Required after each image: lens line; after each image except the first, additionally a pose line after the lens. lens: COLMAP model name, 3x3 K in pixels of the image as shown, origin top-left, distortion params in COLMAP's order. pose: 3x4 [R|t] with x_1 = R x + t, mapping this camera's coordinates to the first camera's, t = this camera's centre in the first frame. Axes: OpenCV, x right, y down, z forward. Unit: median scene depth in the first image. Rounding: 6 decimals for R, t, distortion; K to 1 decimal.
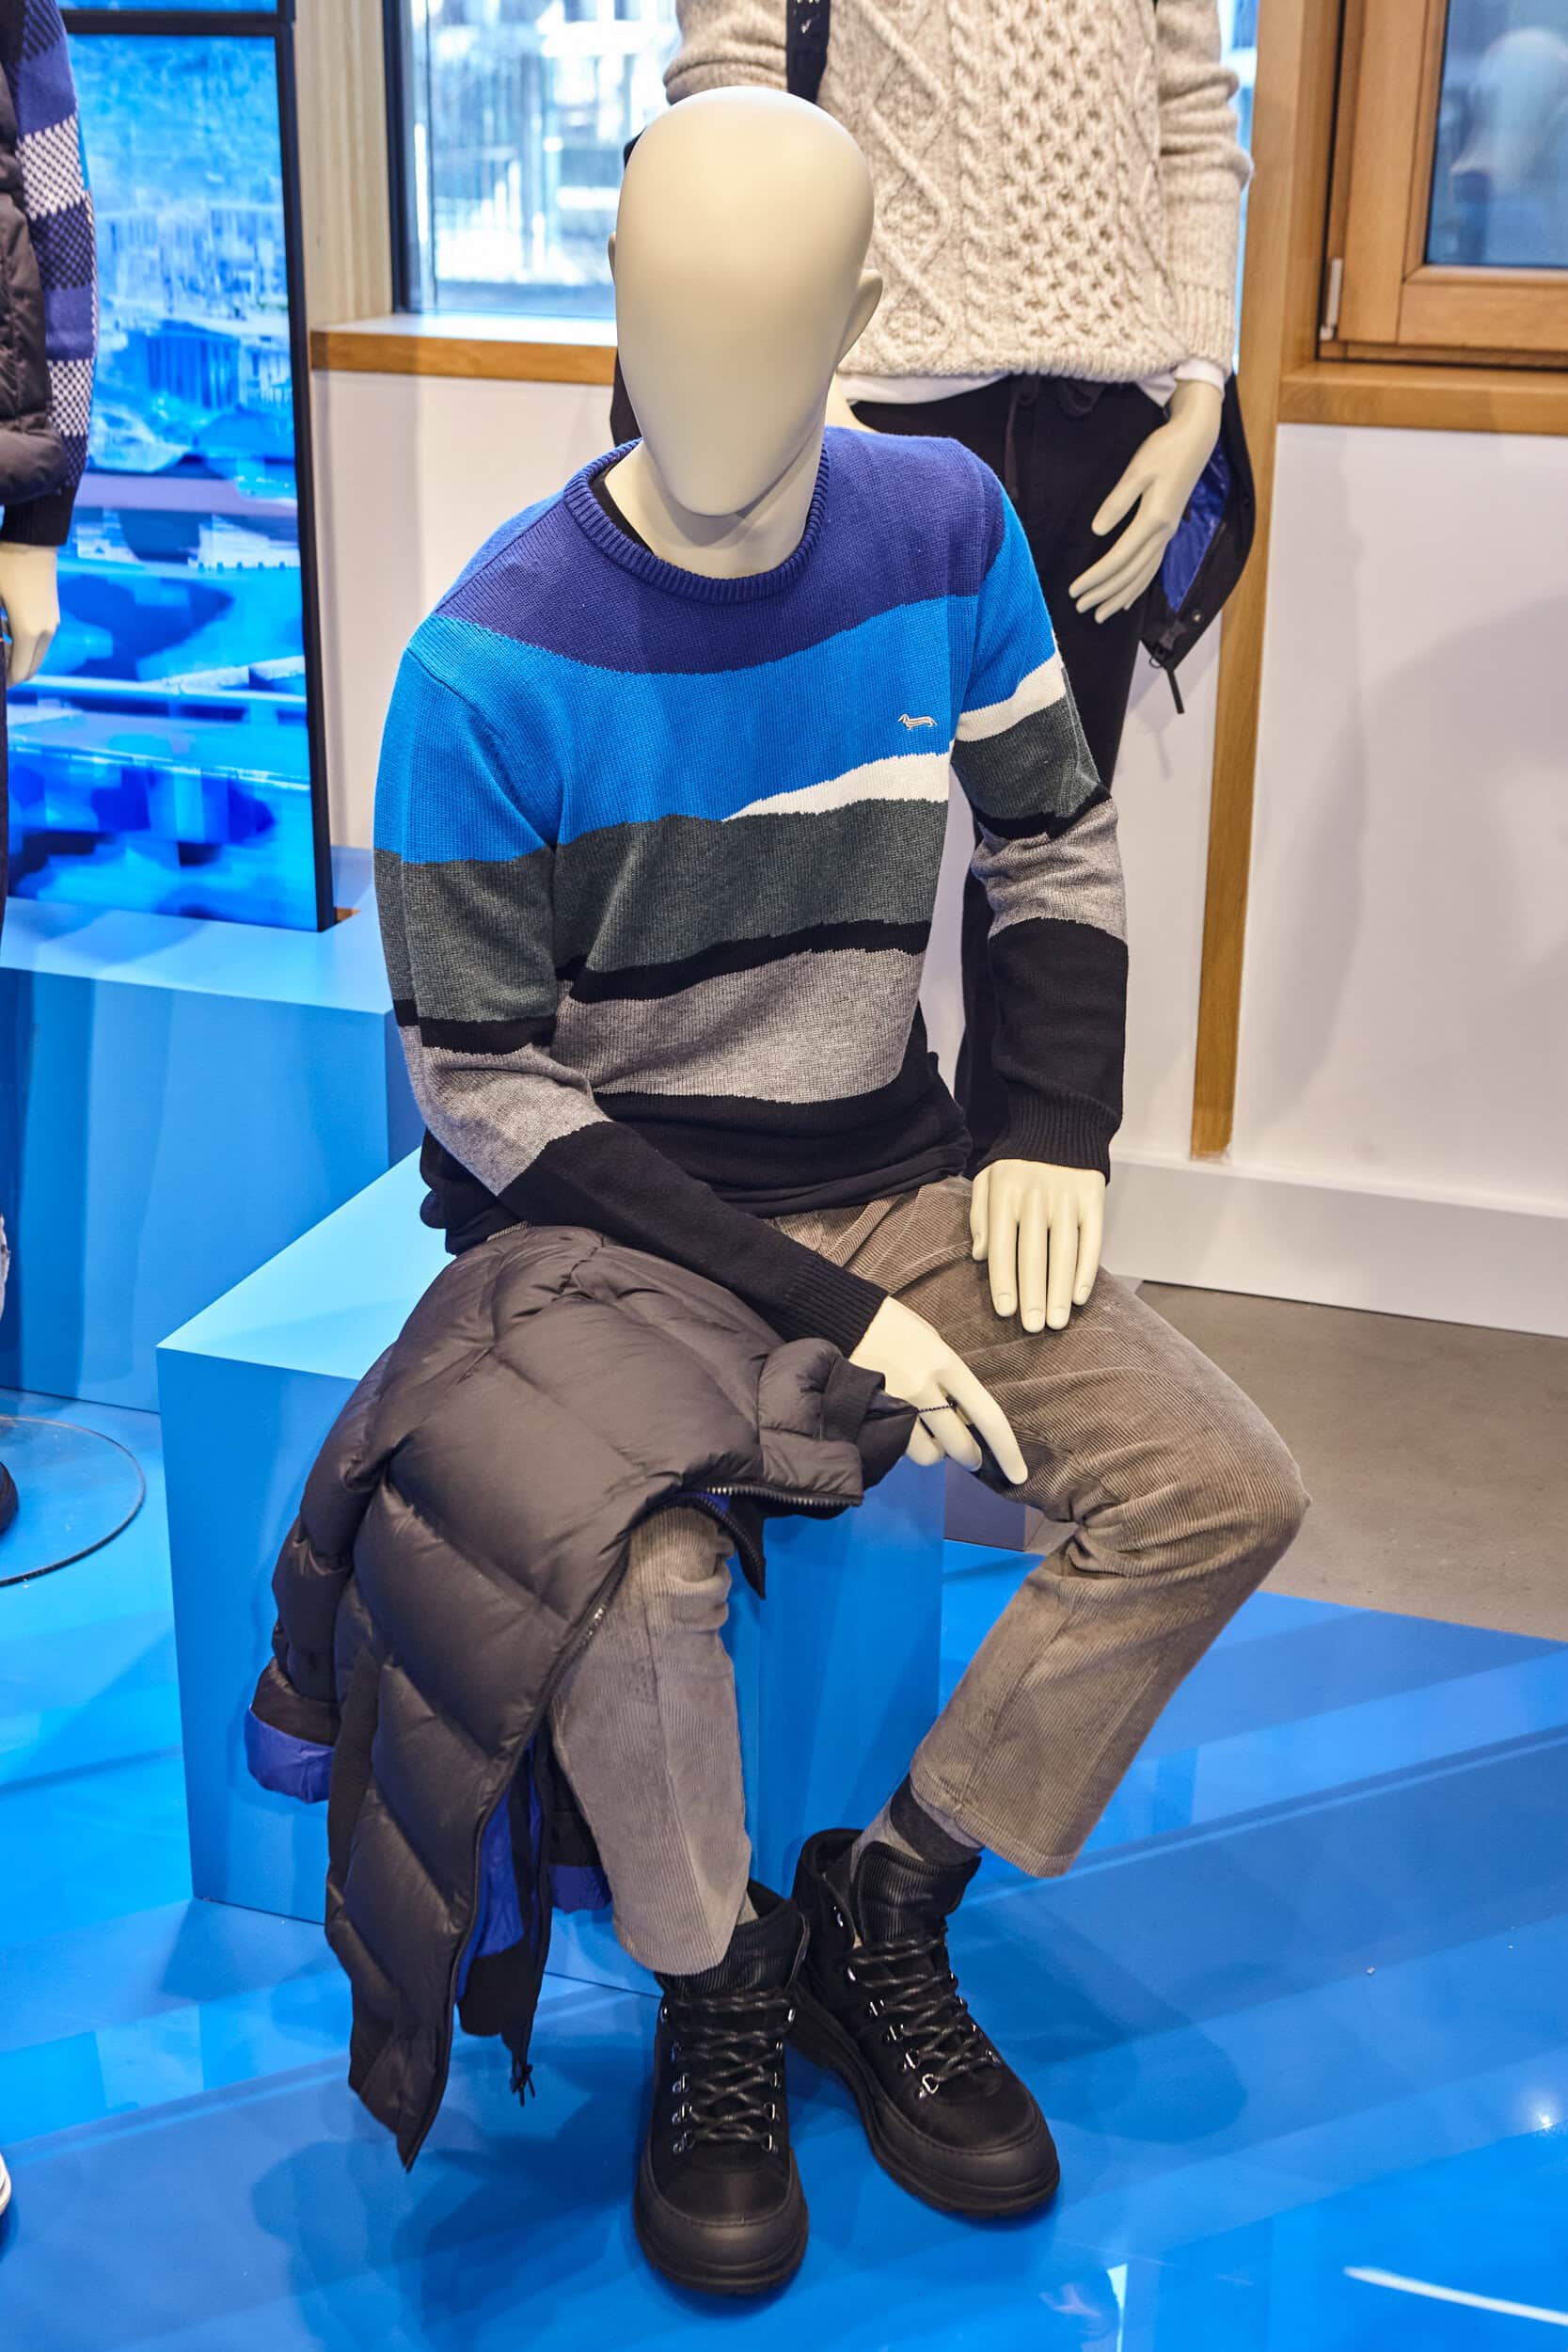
lens RADIAL K [[3154.9, 0, 781.2], [0, 3154.9, 1191.8], [0, 0, 1]] dist [0.002695, 0.000000]
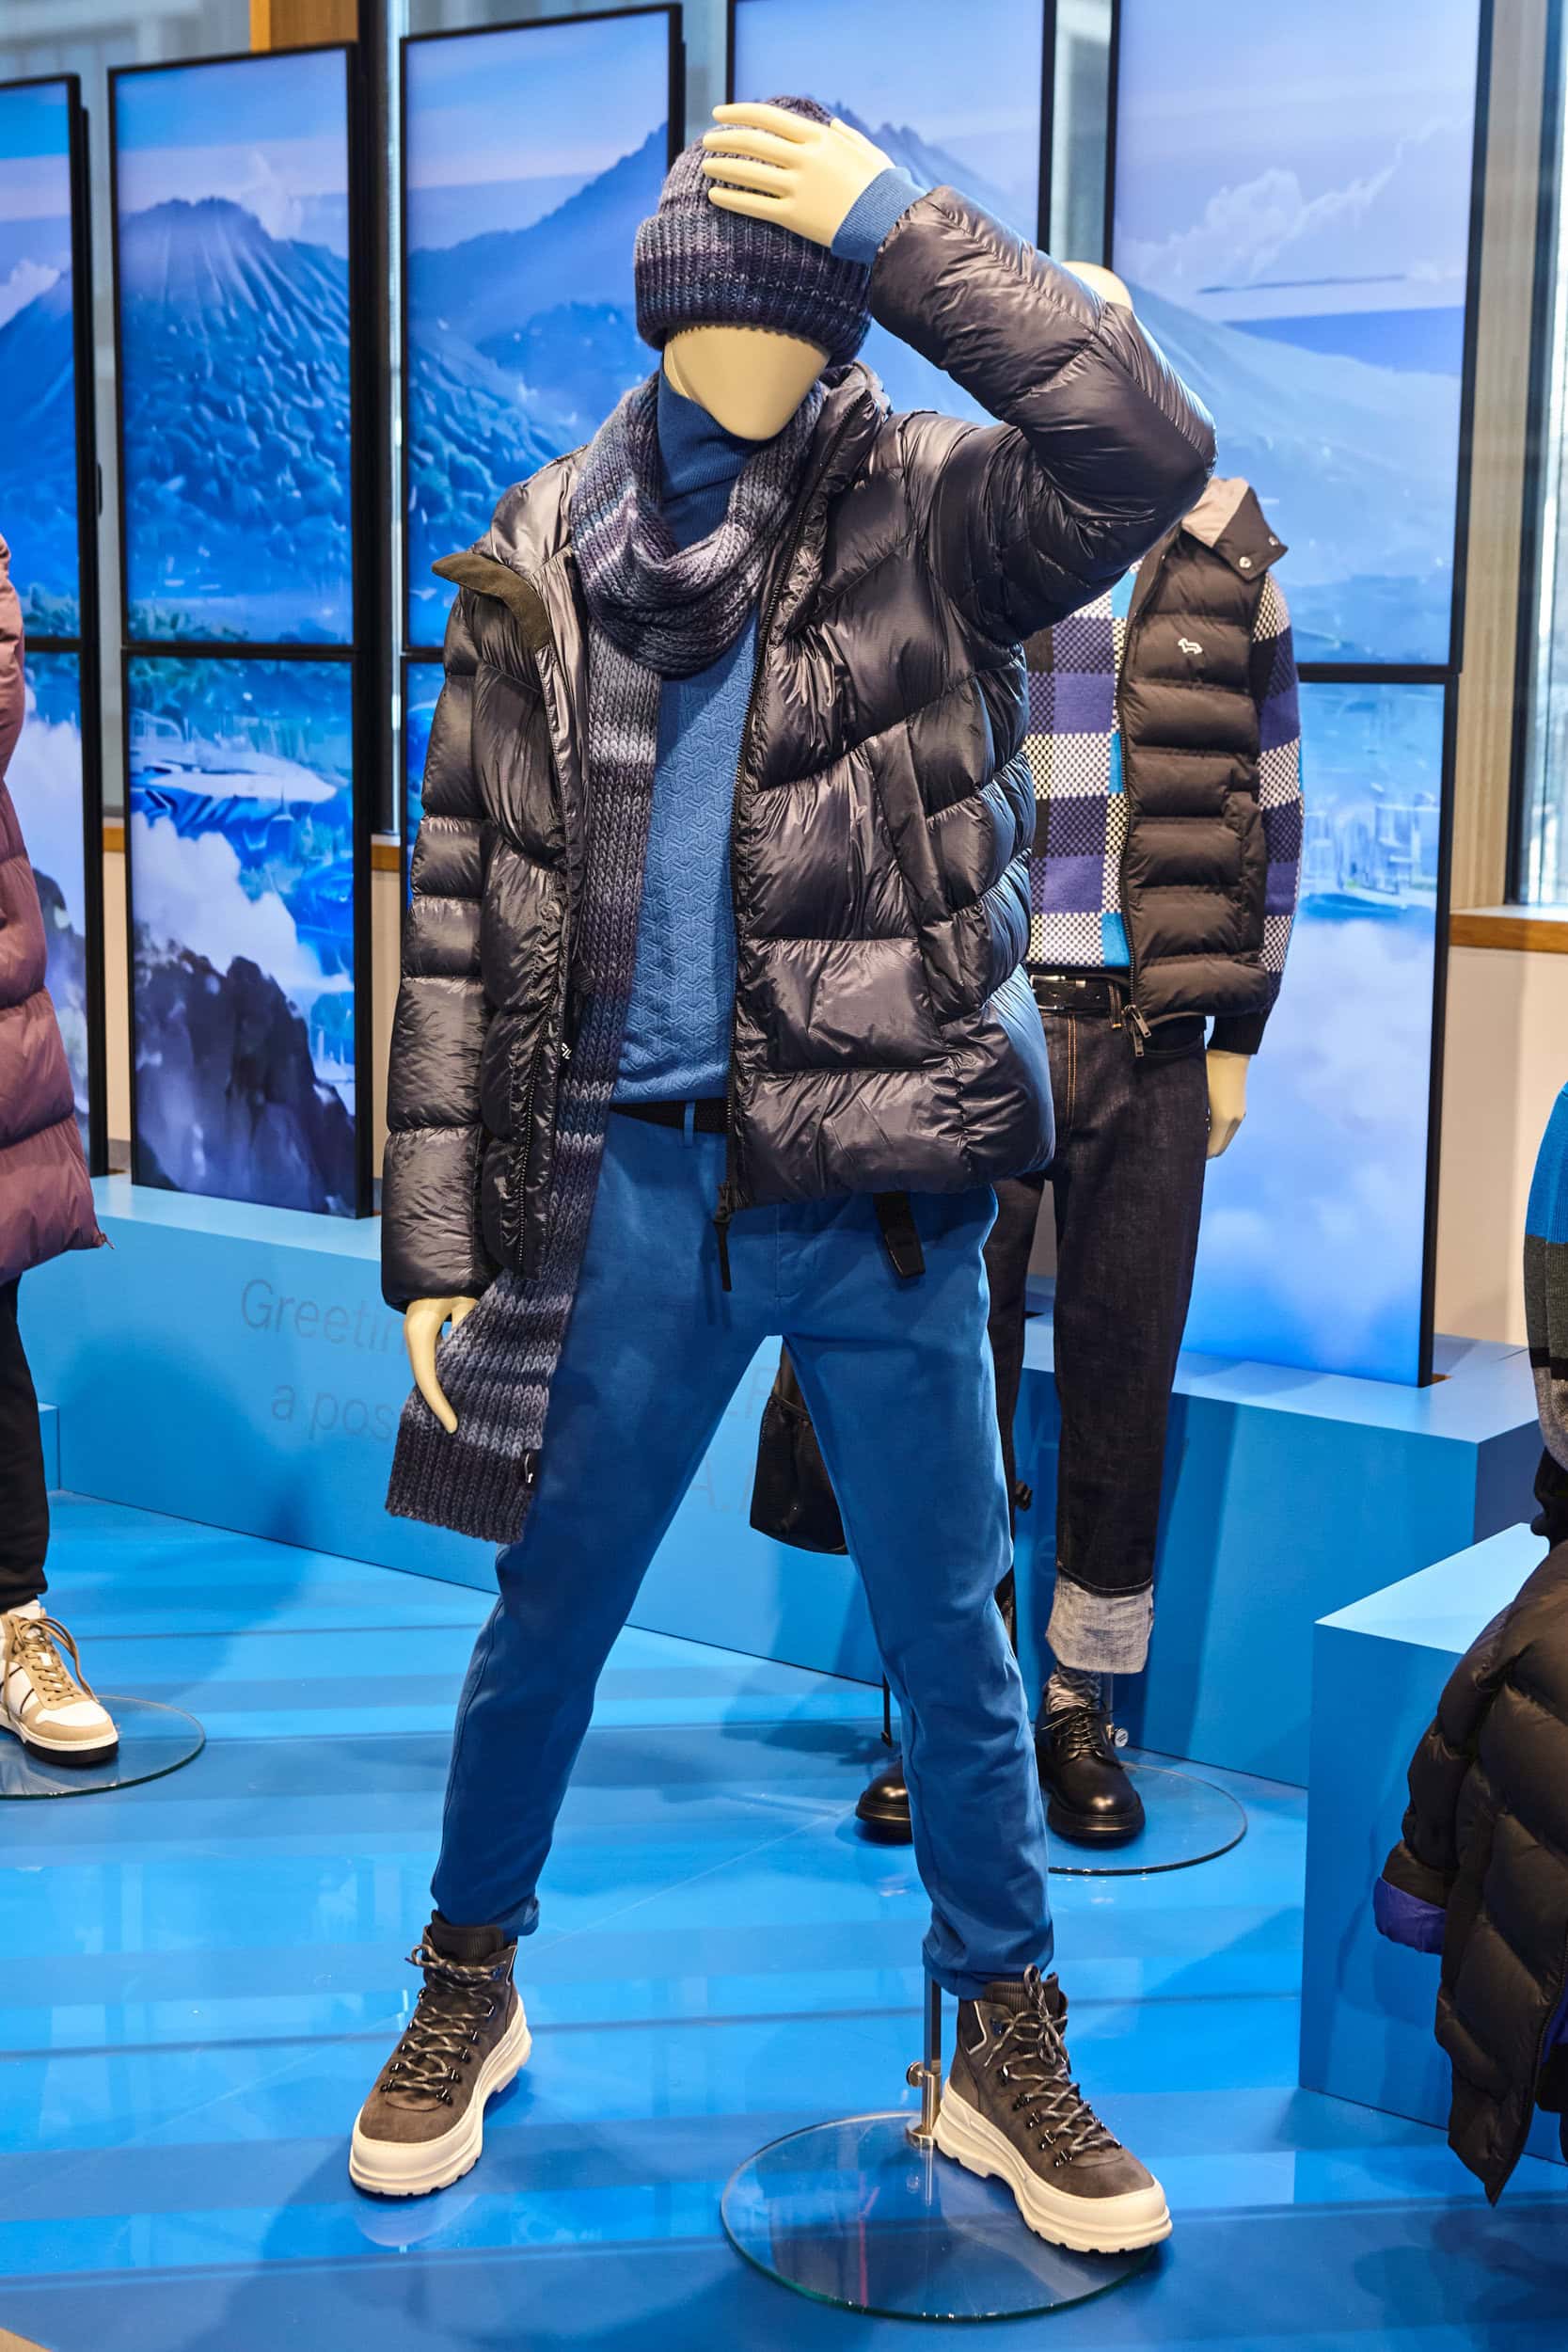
lens RADIAL K [[3362.0, 0, 772.5], [0, 3362.0, 1161.8], [0, 0, 1]] dist [0.029819, 0.000000]
pose [[0.953559, 0.047823, -0.297386, -0.004625], [-0.109654, 0.974682, -0.194863, 0.139307], [0.280538, 0.218423, 0.934660, -0.363158]]
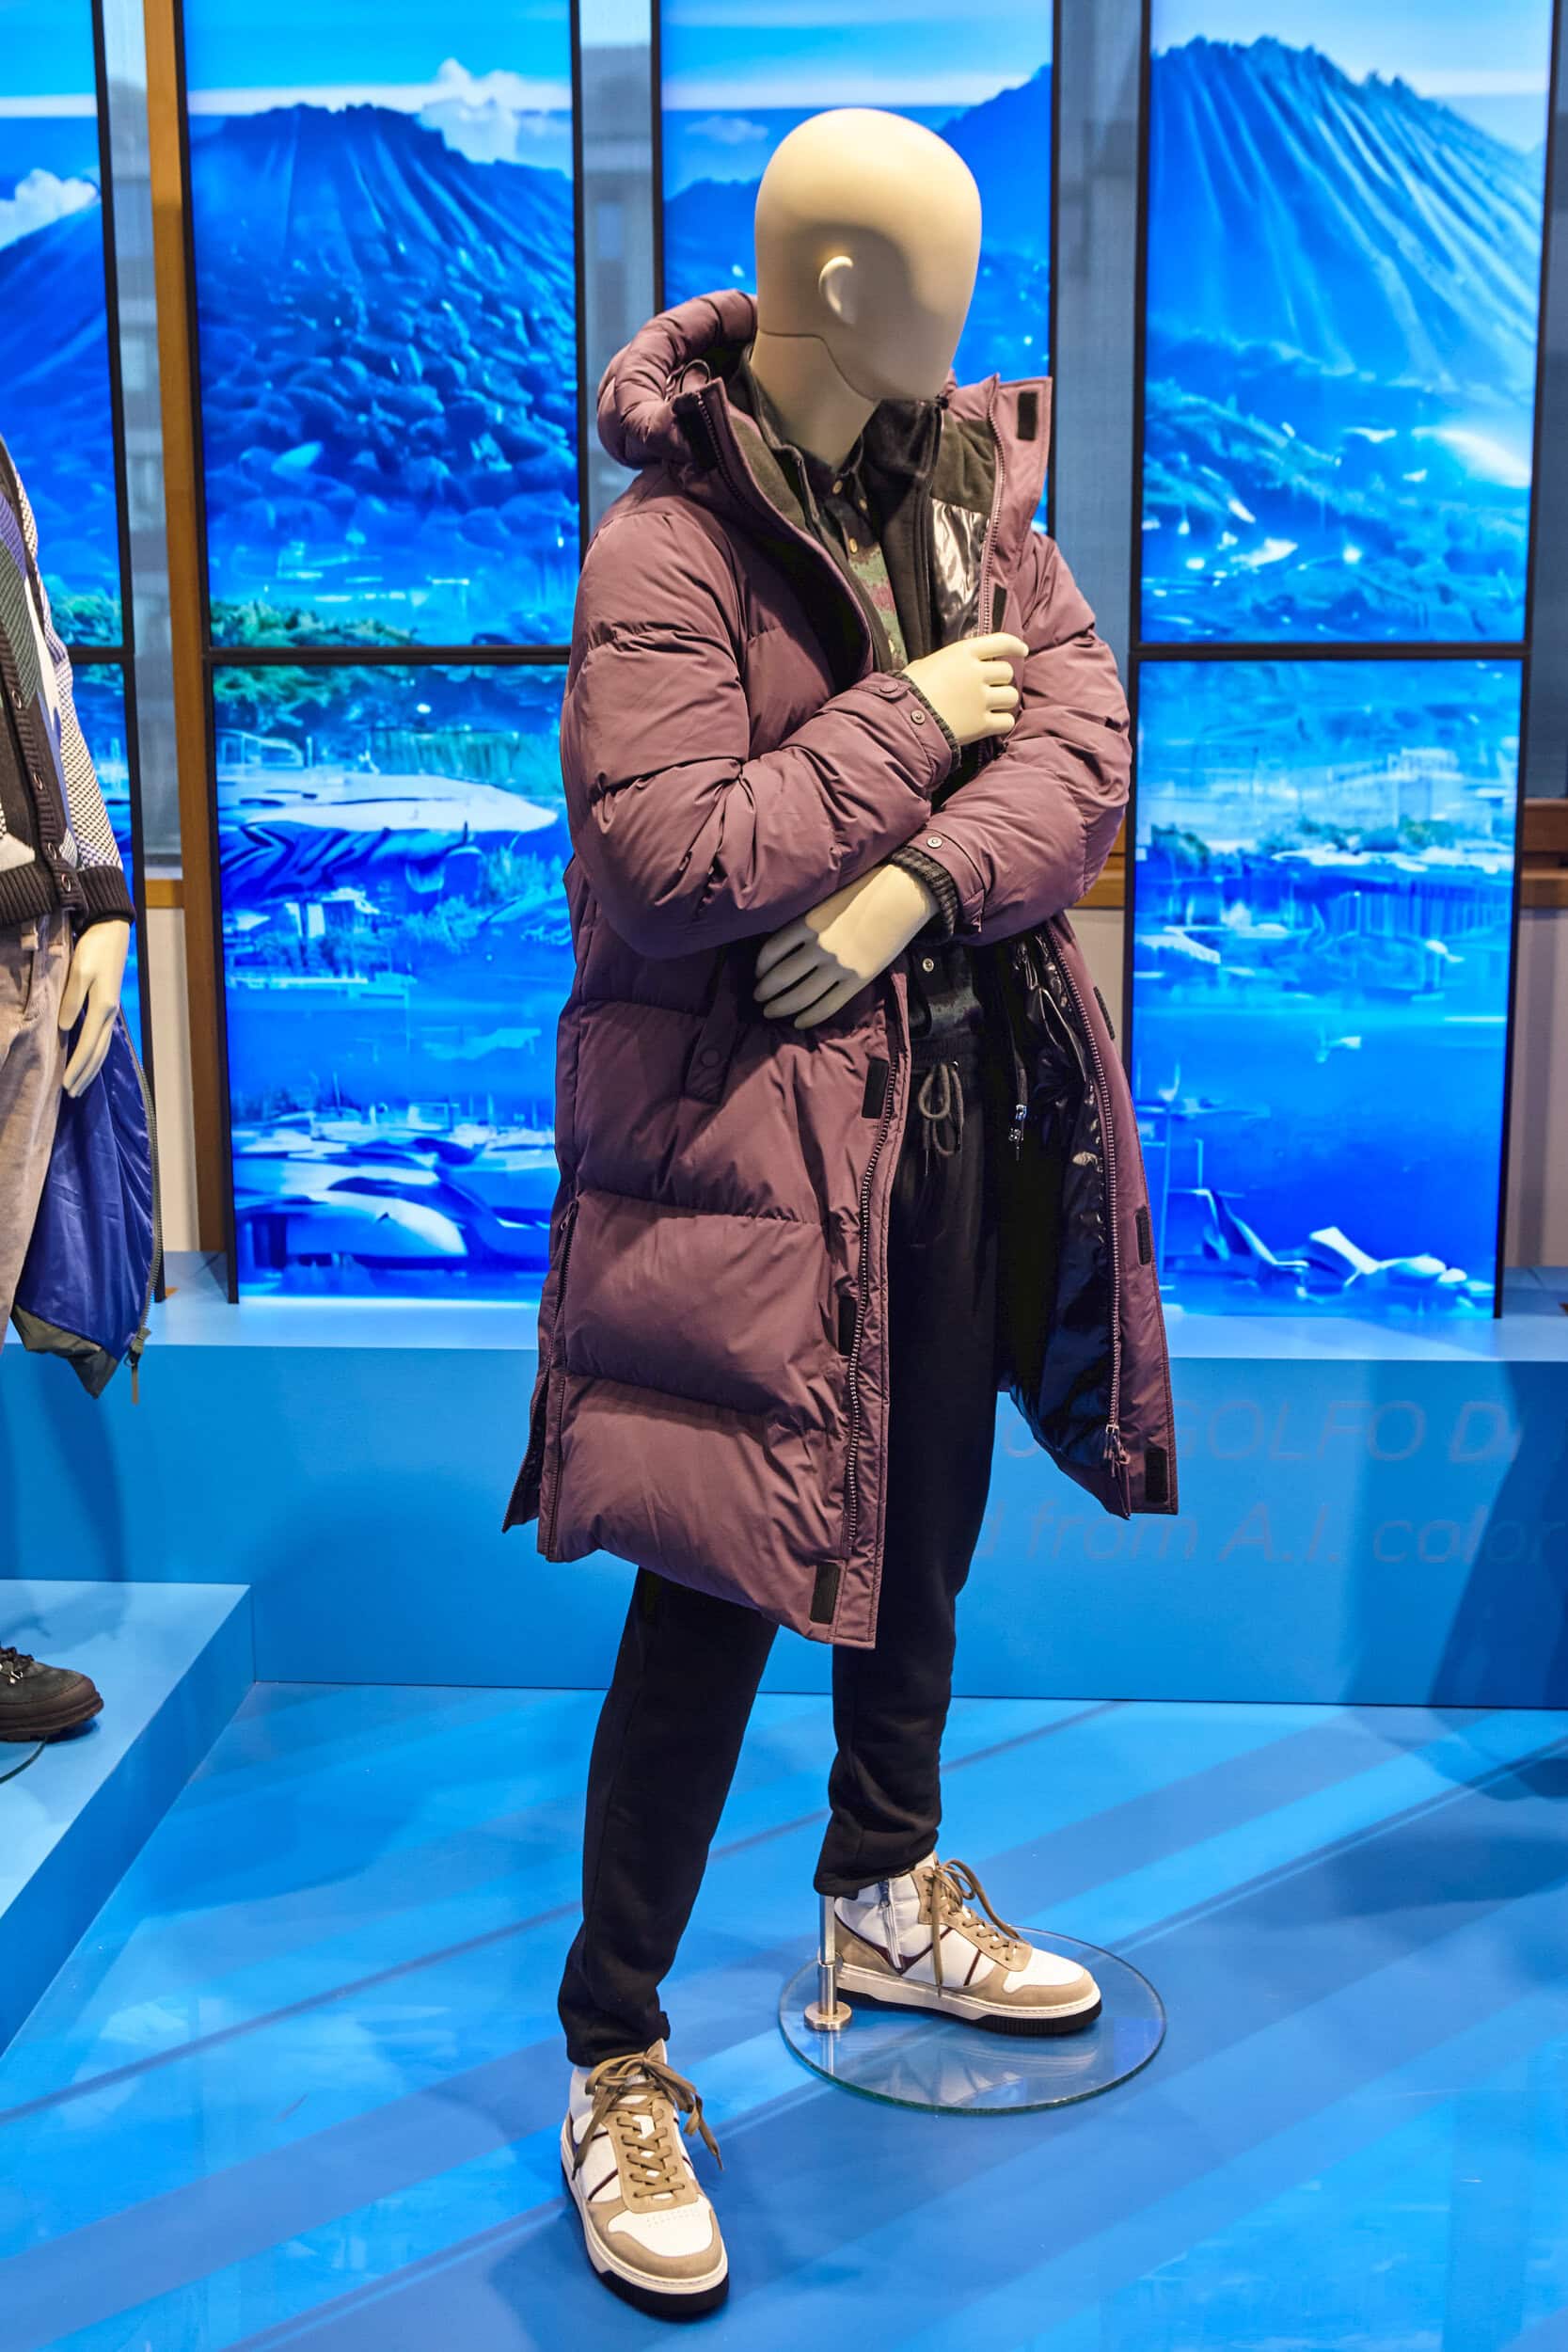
lens RADIAL K [[2769.8, 0, 778.6], [0, 2769.8, 1170.3], [0, 0, 1]] dist [-0.020495, 0.000000]
pose [[0.965327, -0.063561, 0.253187, -1.113664], [0.107569, 0.980585, -0.163957, -0.015686], [-0.237850, 0.185507, 0.953422, 0.045334]]
